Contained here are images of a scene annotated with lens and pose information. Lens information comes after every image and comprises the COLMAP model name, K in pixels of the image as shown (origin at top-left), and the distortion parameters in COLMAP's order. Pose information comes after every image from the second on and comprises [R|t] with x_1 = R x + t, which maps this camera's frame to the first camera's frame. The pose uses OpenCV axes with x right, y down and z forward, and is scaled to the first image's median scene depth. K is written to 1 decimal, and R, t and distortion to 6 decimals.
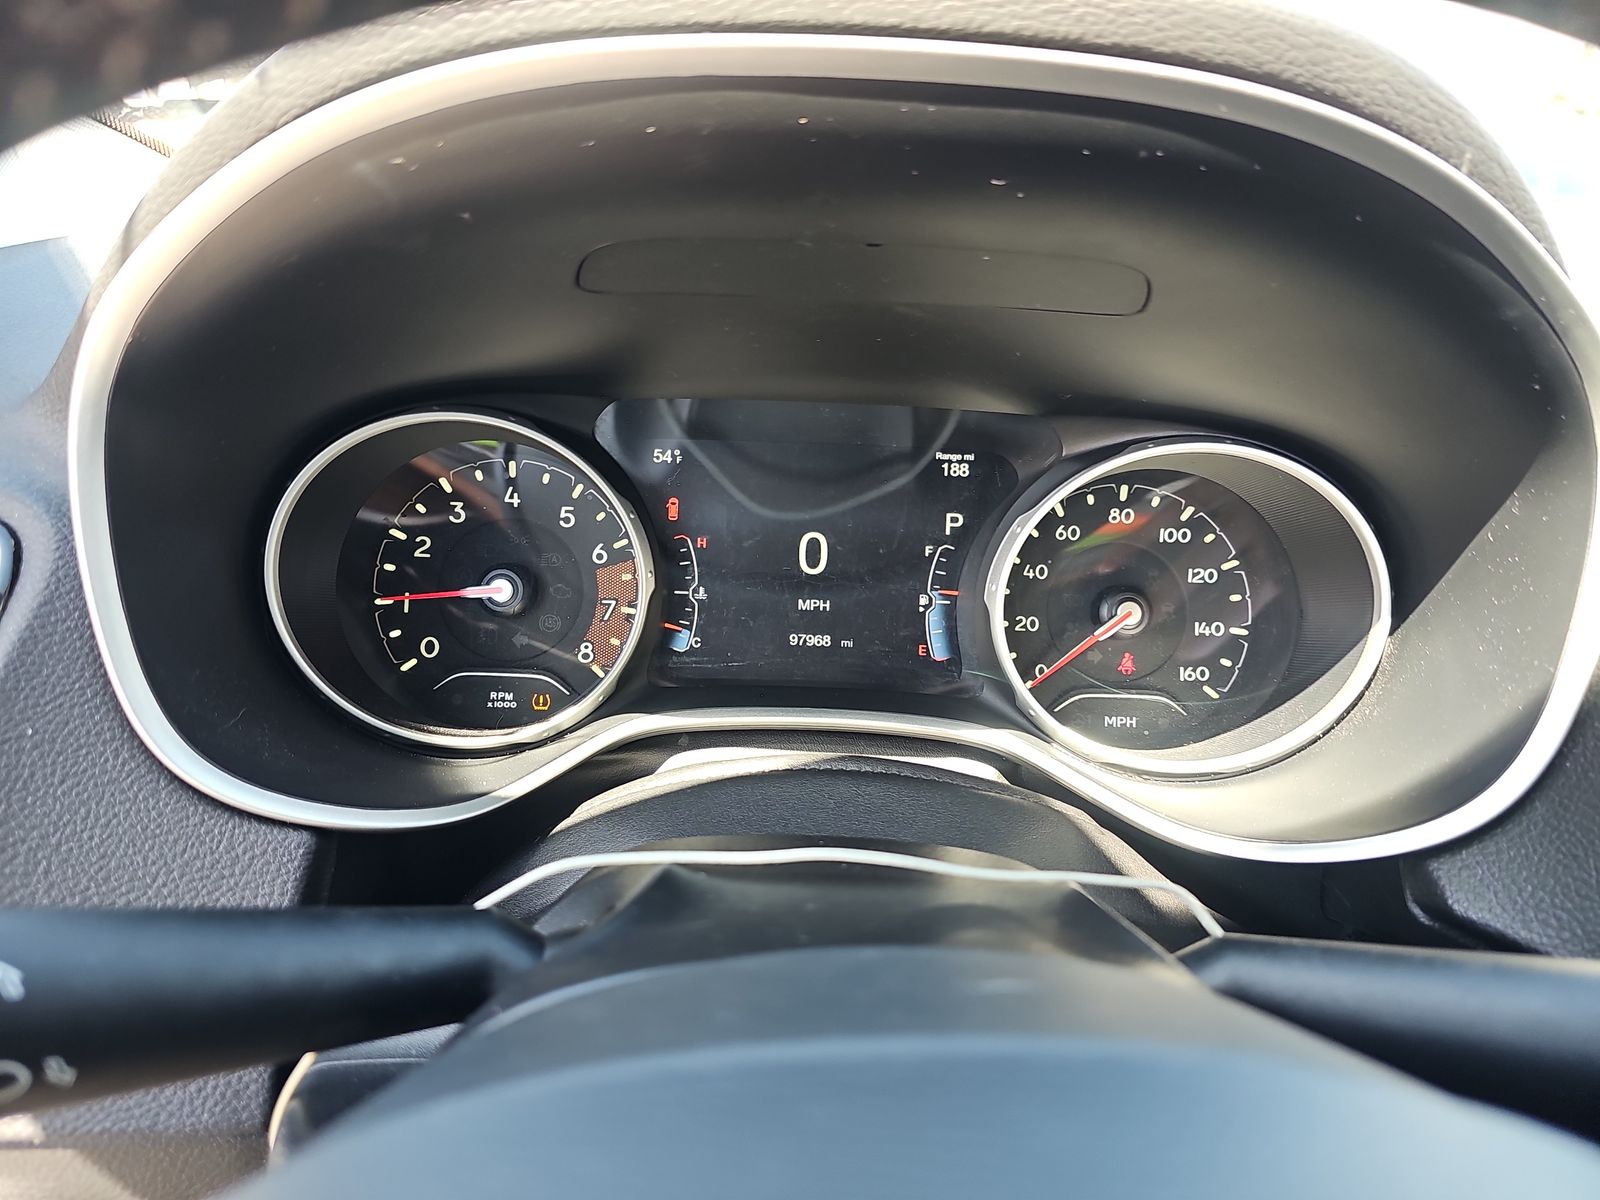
lens RADIAL K [[1030.6, 0, 768.0], [0, 1030.6, 595.1], [0, 0, 1]] dist [0.021666, -0.001441]
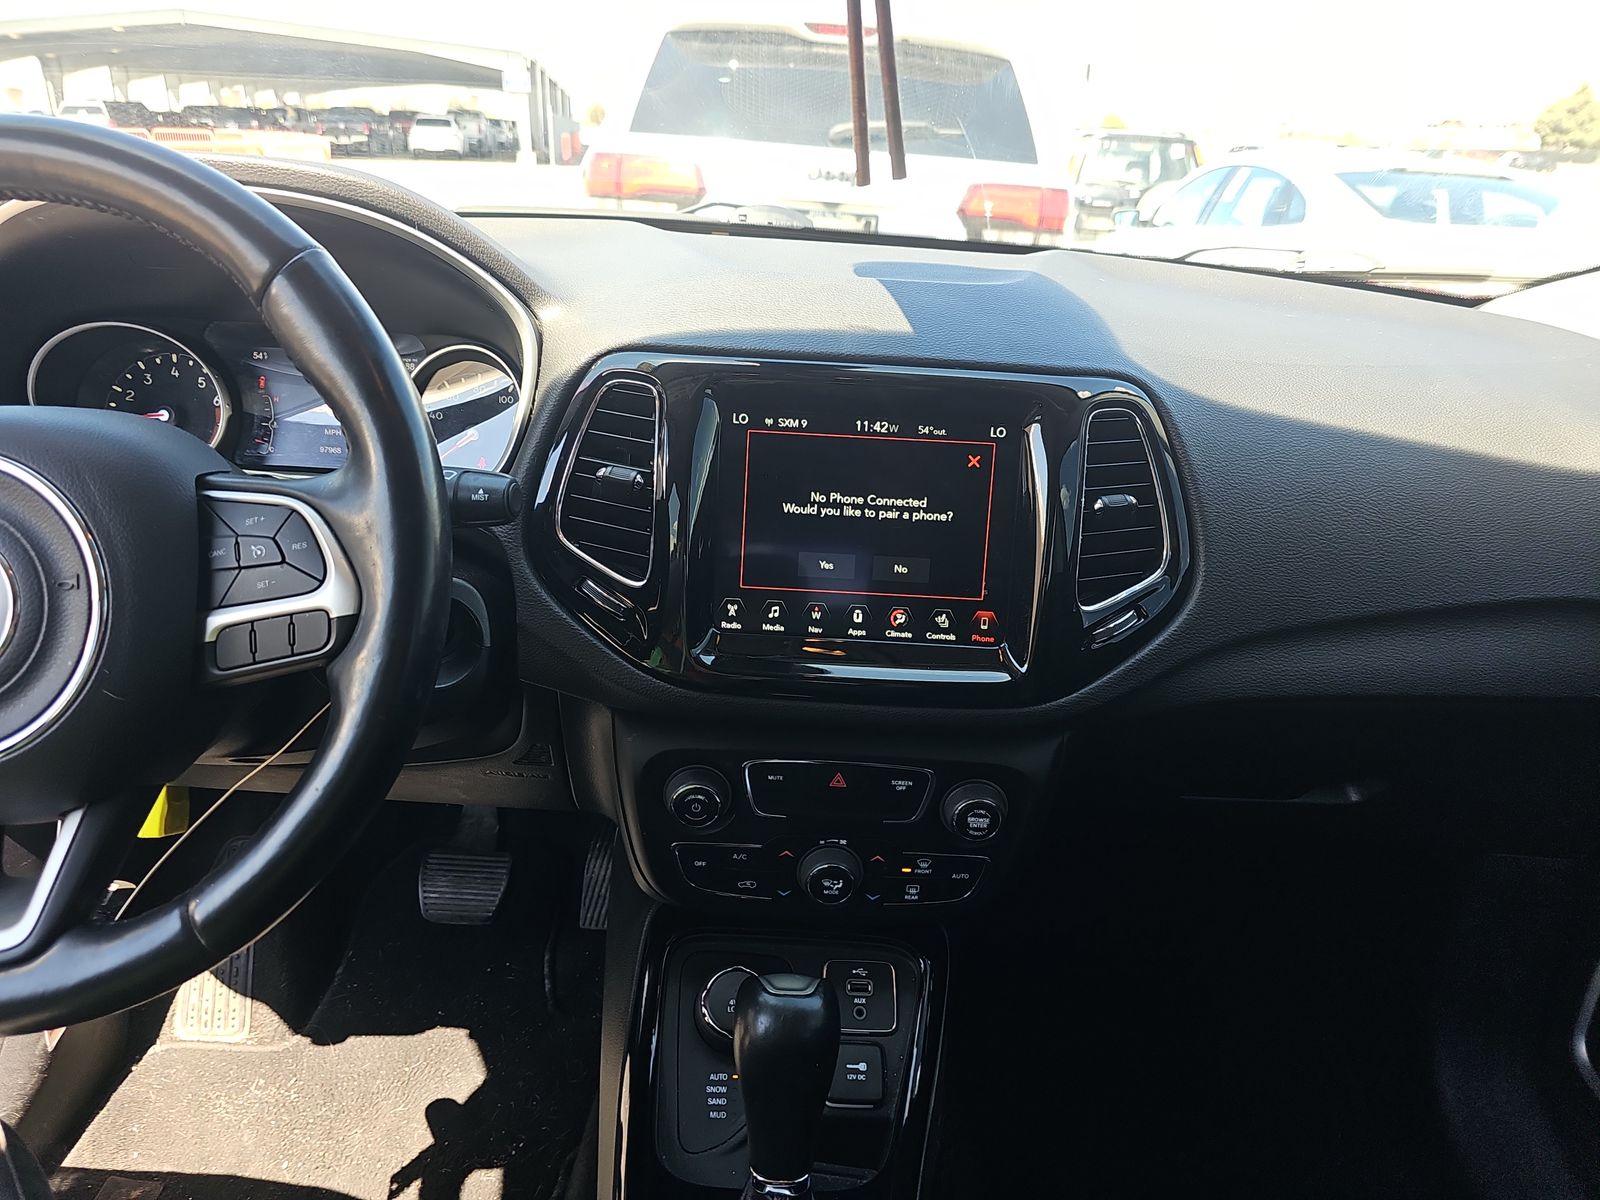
lens RADIAL K [[1061.2, 0, 795.8], [0, 1061.2, 593.5], [0, 0, 1]] dist [0.093069, -0.176608]
pose [[0.999800, 0.019314, -0.005266, 0.995188], [-0.019384, 0.999720, -0.013544, 0.345619], [0.005003, 0.013643, 0.999894, -1.102297]]
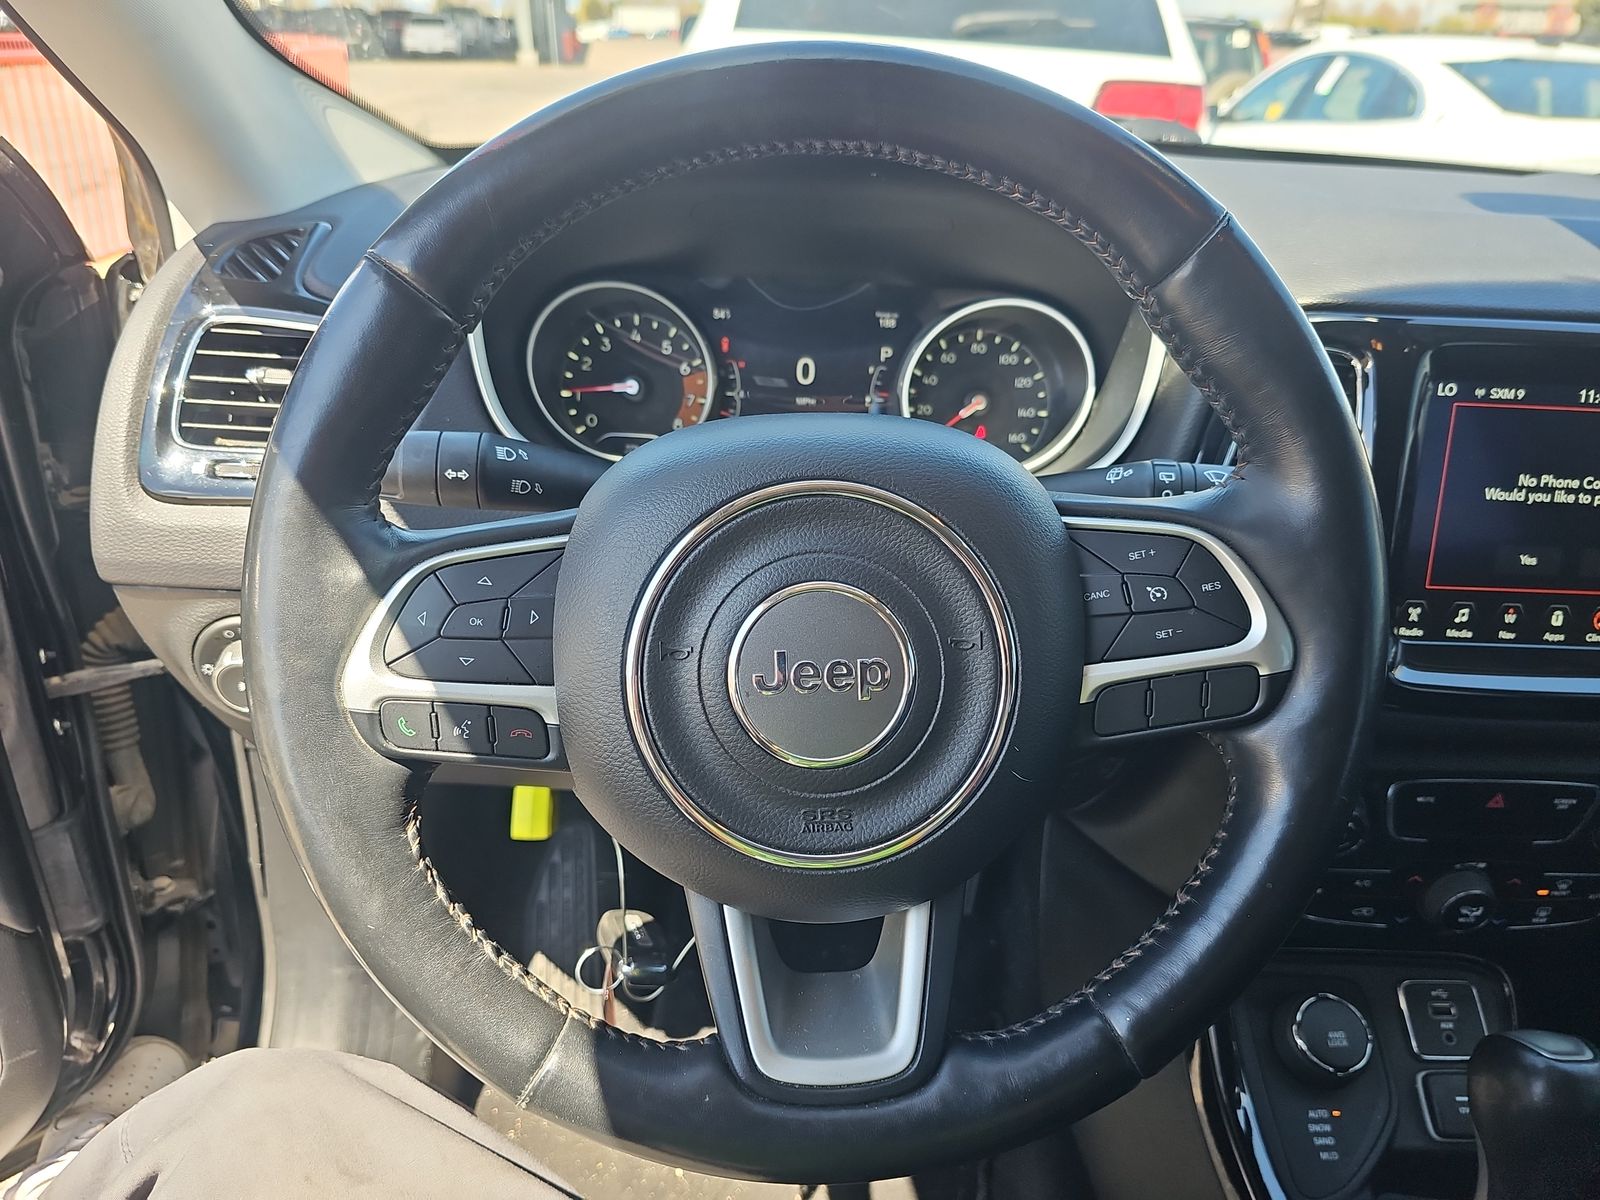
lens RADIAL K [[1072.2, 0, 800.0], [0, 1072.2, 600.0], [0, 0, 1]] dist [0.050947, -0.070619]
pose [[0.999997, 0.000643, 0.002487, 0.031549], [-0.000814, 0.997589, 0.069391, 0.228617], [-0.002436, -0.069393, 0.997586, -0.879638]]
